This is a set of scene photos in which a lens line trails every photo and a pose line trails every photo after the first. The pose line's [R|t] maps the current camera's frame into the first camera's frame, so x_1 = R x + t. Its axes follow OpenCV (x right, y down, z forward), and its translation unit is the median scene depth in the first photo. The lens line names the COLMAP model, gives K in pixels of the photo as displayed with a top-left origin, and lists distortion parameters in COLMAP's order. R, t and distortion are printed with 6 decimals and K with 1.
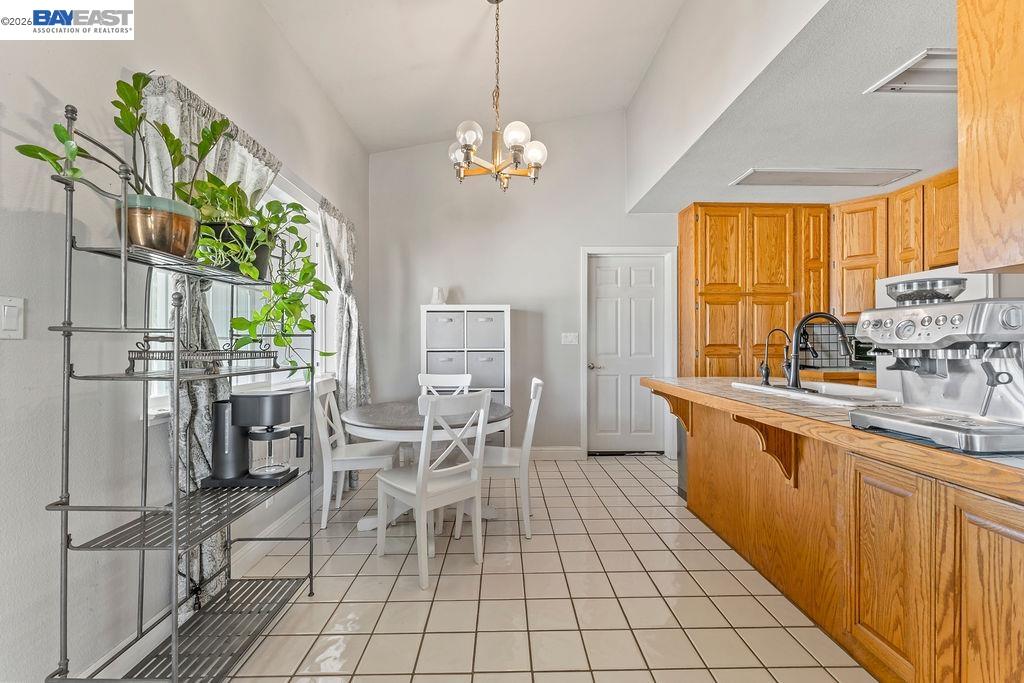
lens RADIAL K [[411.8, 0, 508.1], [0, 411.8, 342.0], [0, 0, 1]] dist [0.001372, -0.000709]
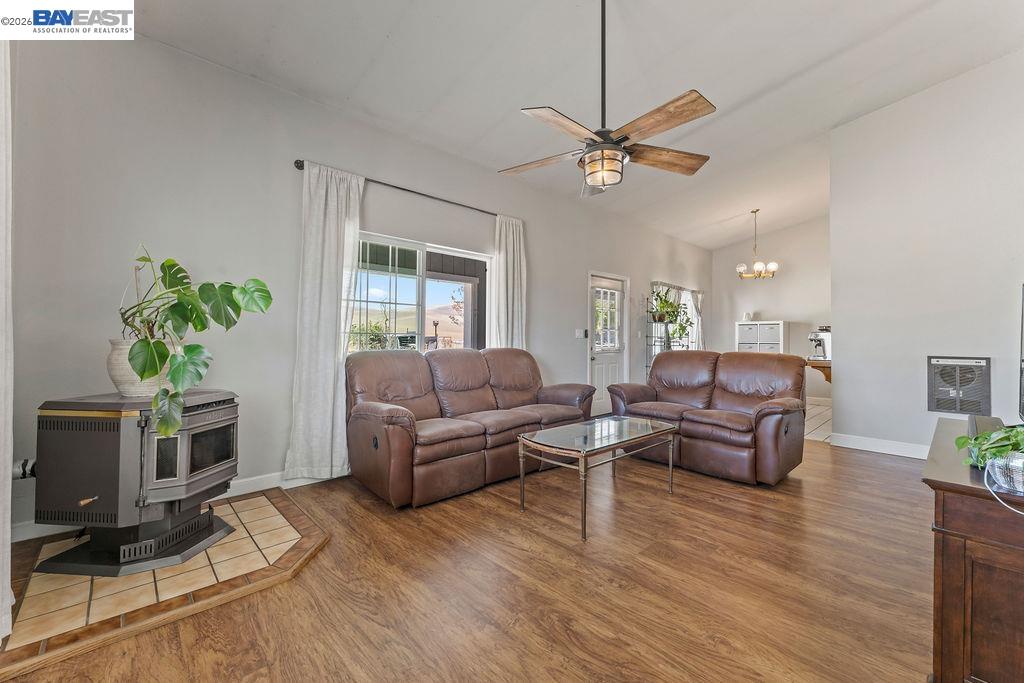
lens RADIAL K [[411.8, 0, 516.1], [0, 411.8, 337.4], [0, 0, 1]] dist [0.001372, -0.000709]
pose [[0.673750, 0.009669, -0.738897, 0.724921], [-0.000648, 0.999922, 0.012493, -0.036765], [0.738960, -0.007938, 0.673703, -1.574546]]
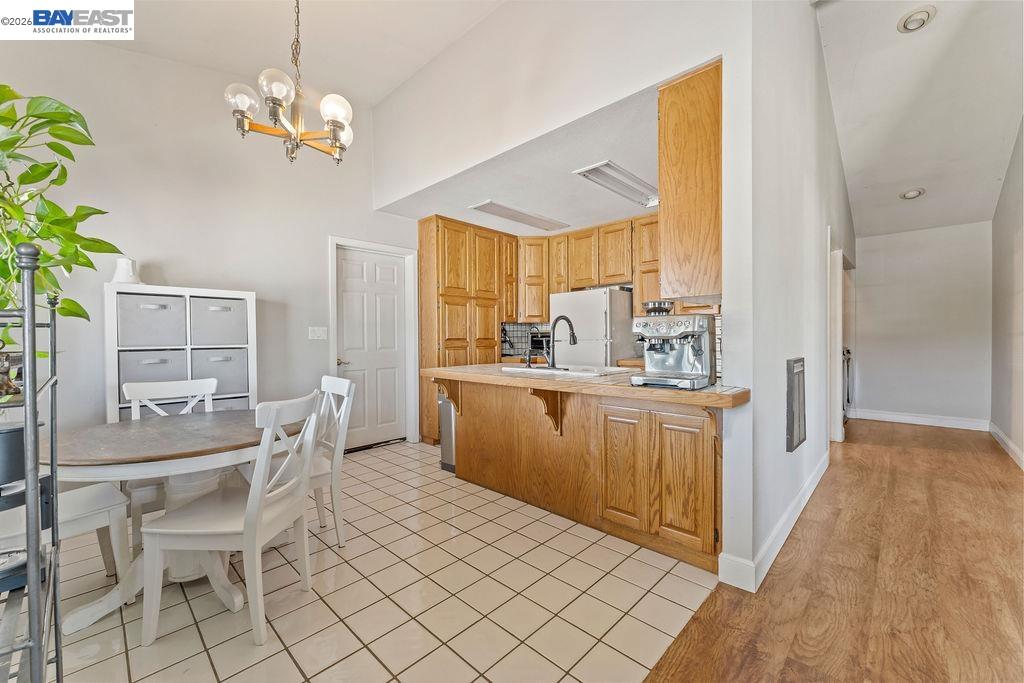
lens RADIAL K [[411.8, 0, 505.9], [0, 411.8, 341.3], [0, 0, 1]] dist [0.001372, -0.000709]
pose [[0.708506, -0.009252, 0.705644, -0.260901], [0.002773, 0.999943, 0.010327, 0.002290], [-0.705699, -0.005359, 0.708492, 0.060475]]
